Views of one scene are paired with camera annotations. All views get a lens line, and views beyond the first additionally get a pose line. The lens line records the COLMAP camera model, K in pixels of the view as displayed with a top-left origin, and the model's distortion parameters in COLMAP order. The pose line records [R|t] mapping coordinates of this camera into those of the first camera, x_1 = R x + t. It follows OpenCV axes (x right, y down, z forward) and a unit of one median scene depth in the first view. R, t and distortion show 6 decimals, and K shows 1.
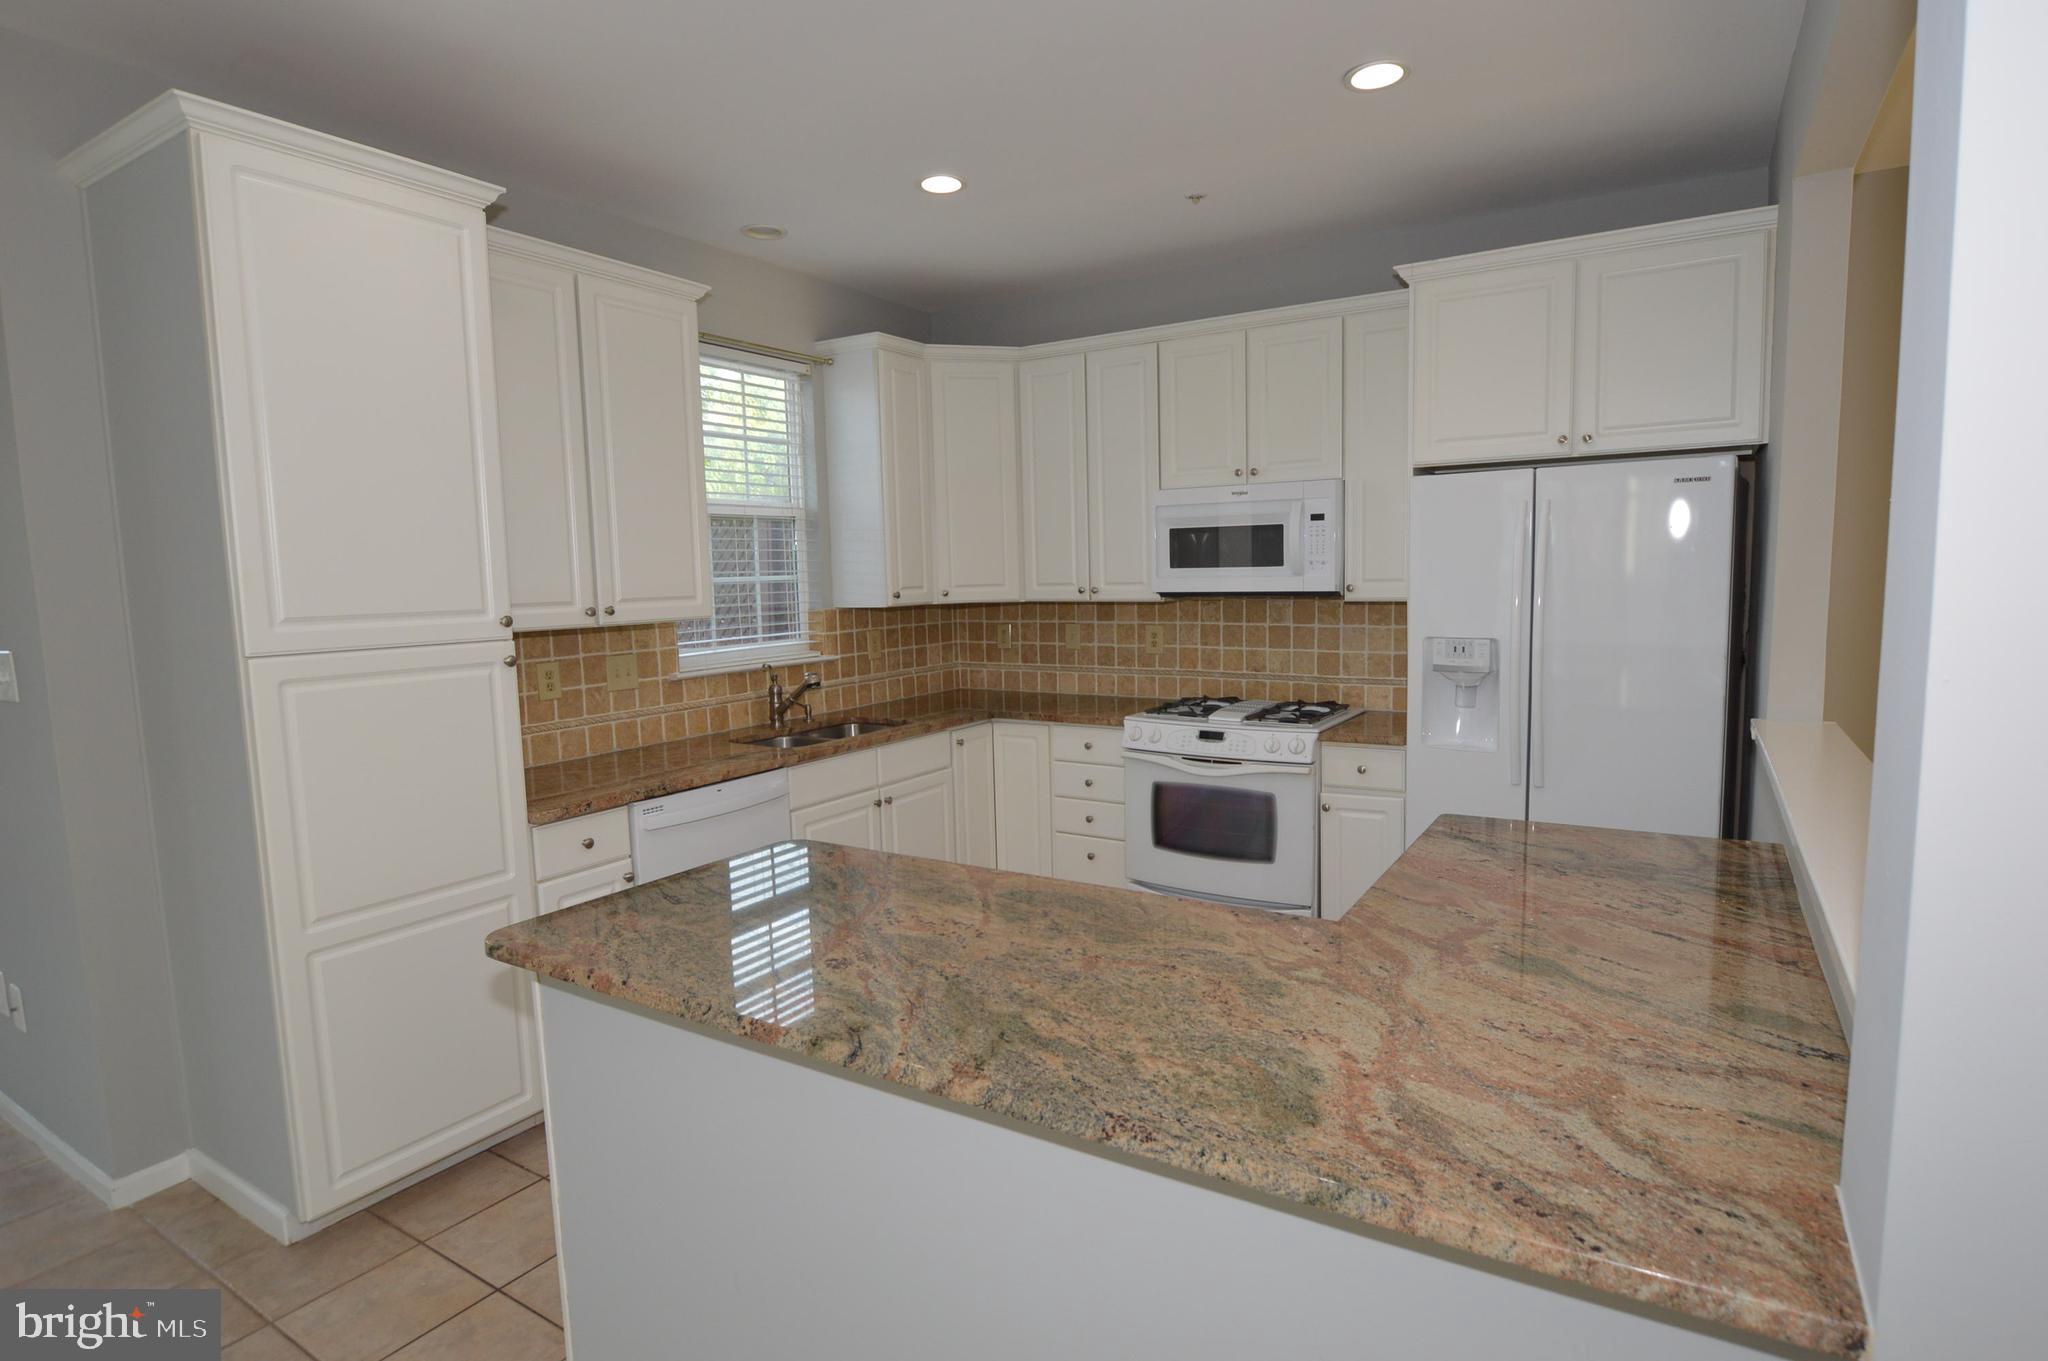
lens RADIAL K [[1046.0, 0, 1049.0], [0, 1046.0, 691.5], [0, 0, 1]] dist [-0.027160, 0.000252]
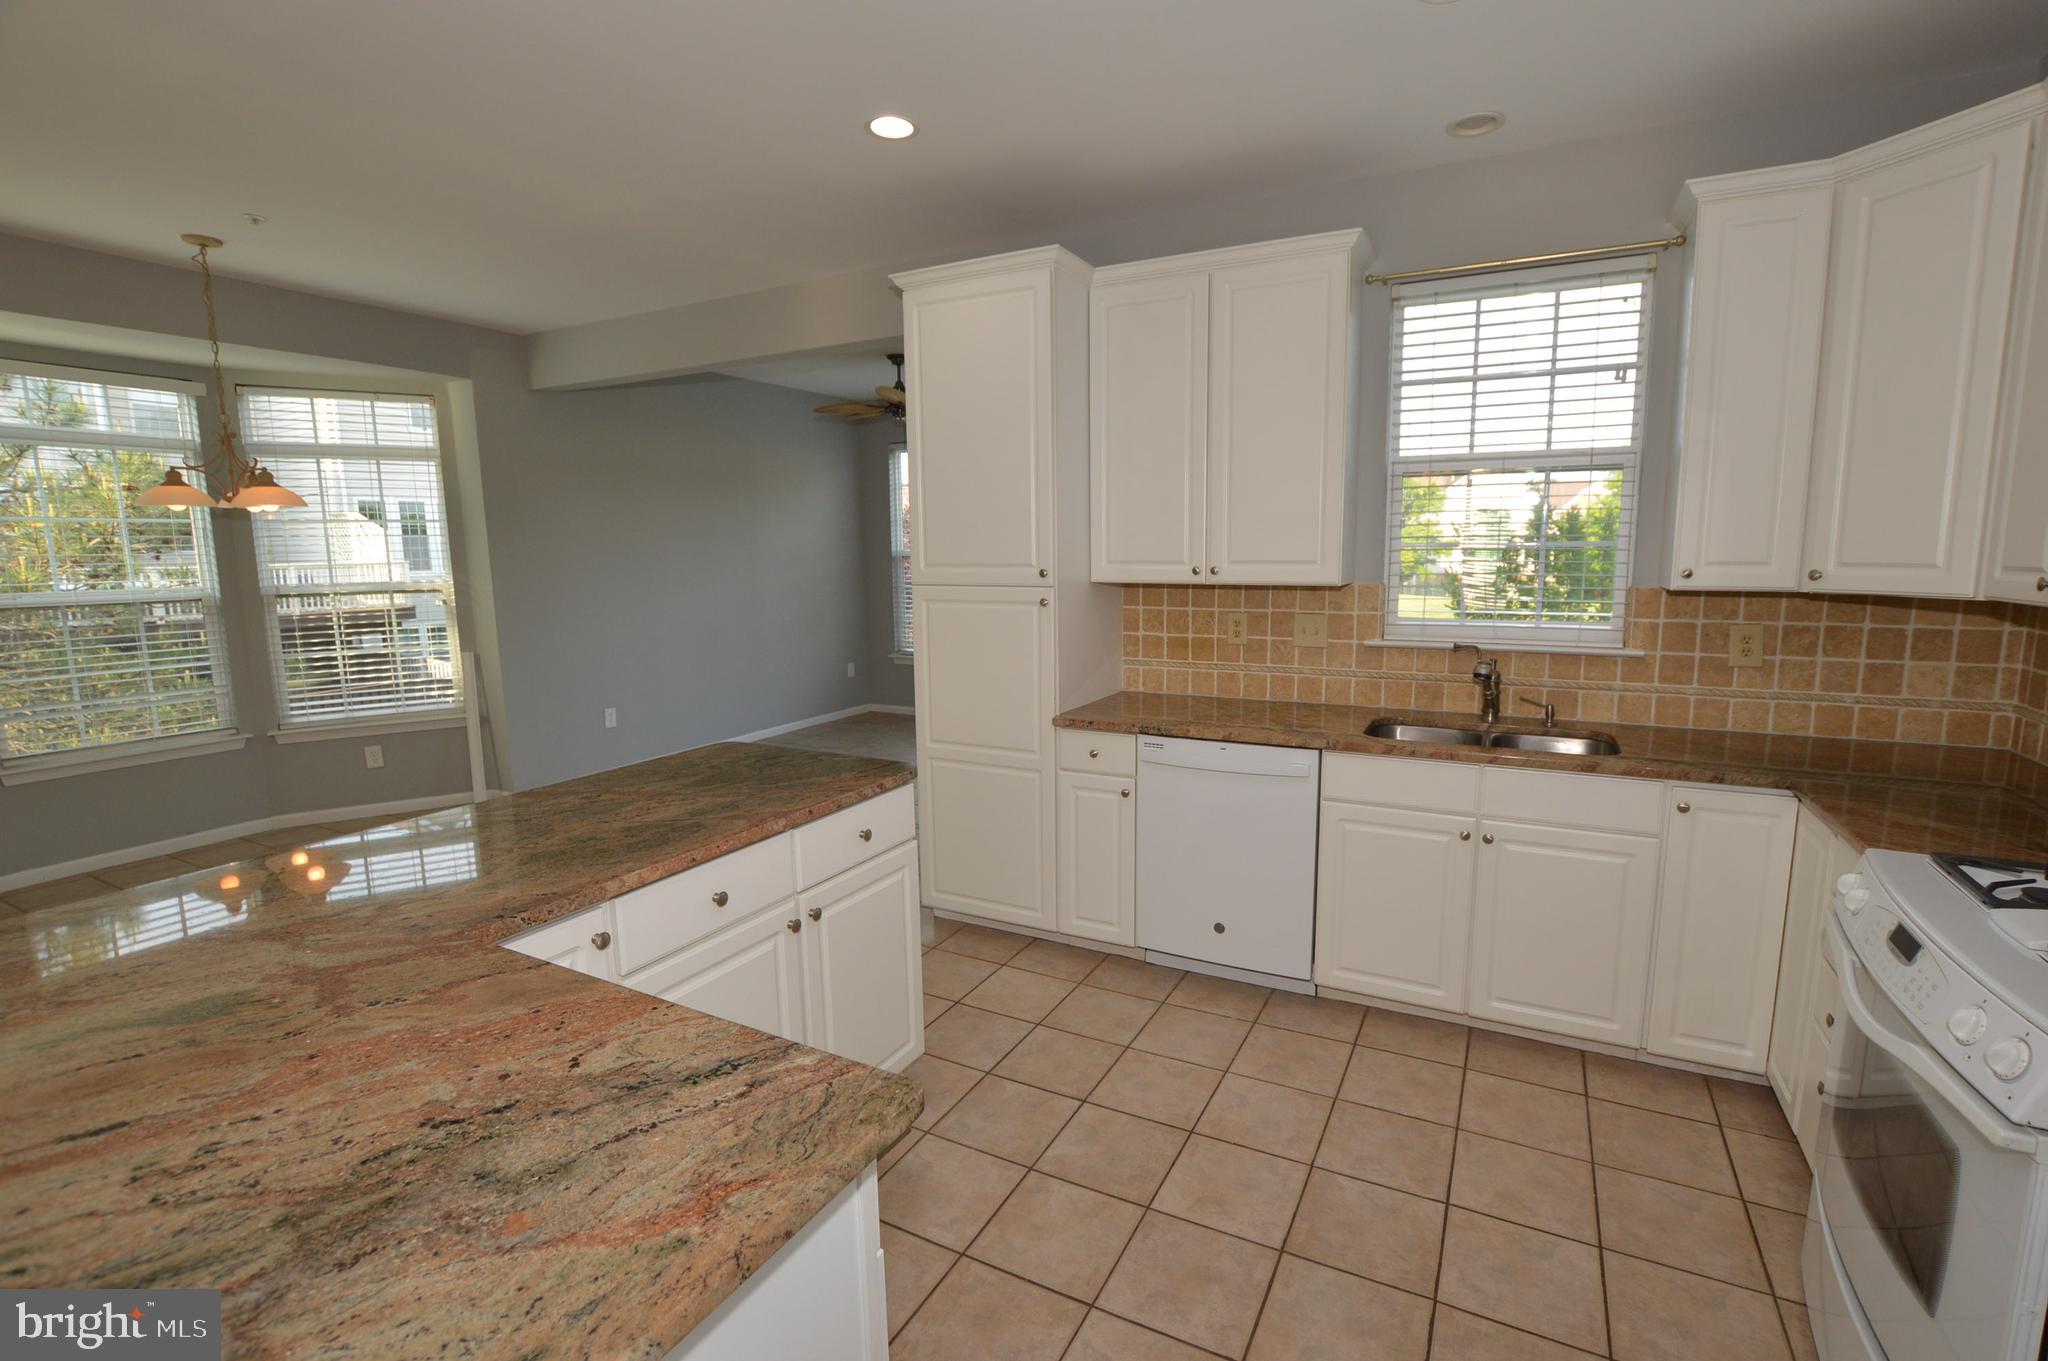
lens RADIAL K [[913.0, 0, 1049.5], [0, 913.0, 686.3], [0, 0, 1]] dist [-0.032432, 0.003430]
pose [[0.071547, 0.170759, -0.982712, 0.512025], [-0.107506, 0.980817, 0.162603, -0.088170], [0.991627, 0.094013, 0.088532, 0.684504]]
